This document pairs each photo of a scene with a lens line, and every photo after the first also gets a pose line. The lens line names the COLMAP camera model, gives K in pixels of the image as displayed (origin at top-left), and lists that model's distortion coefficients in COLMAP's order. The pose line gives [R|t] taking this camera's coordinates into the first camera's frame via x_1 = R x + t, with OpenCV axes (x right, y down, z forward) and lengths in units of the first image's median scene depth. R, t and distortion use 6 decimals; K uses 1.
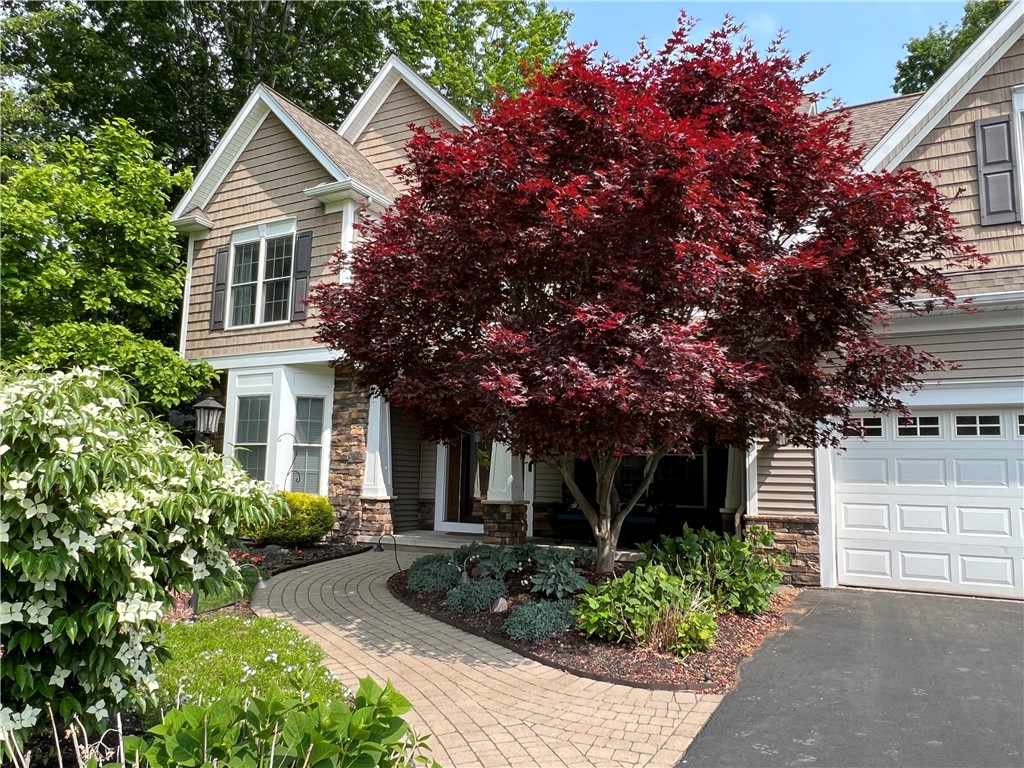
lens RADIAL K [[721.4, 0, 504.9], [0, 721.4, 391.2], [0, 0, 1]] dist [-0.008356, 0.002857]
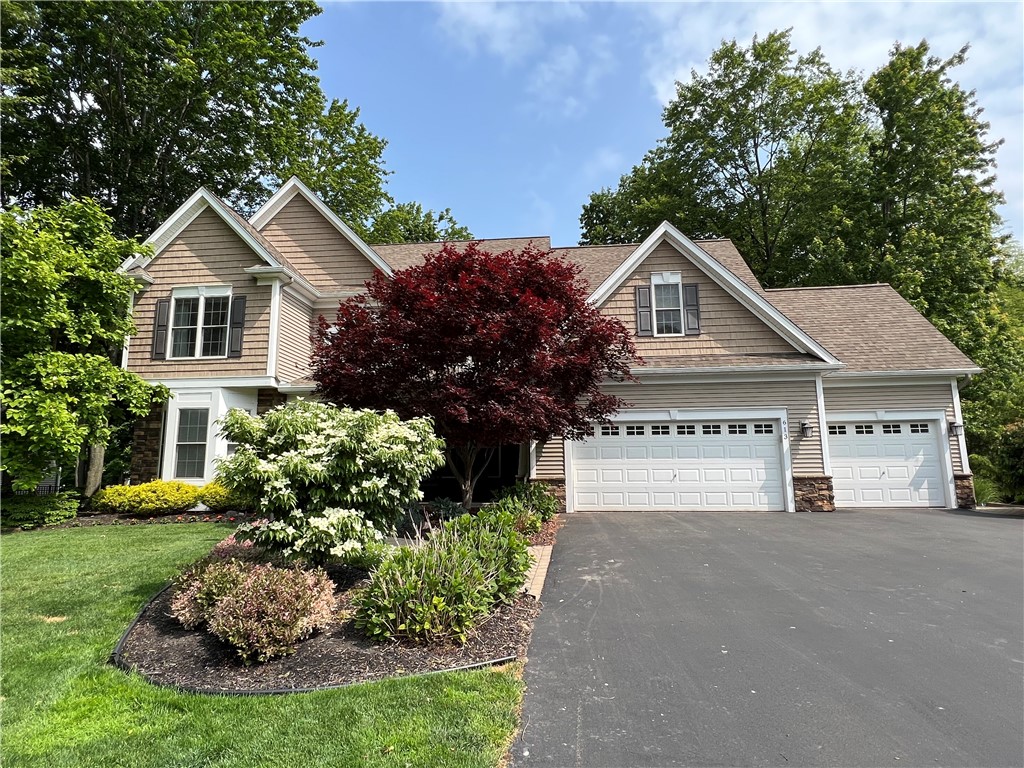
lens RADIAL K [[566.7, 0, 509.1], [0, 566.7, 386.2], [0, 0, 1]] dist [-0.008260, 0.002590]
pose [[0.922396, 0.030498, 0.385039, -0.210440], [-0.019588, 0.999289, -0.032226, -0.013687], [-0.385748, 0.022183, 0.922337, -0.251918]]
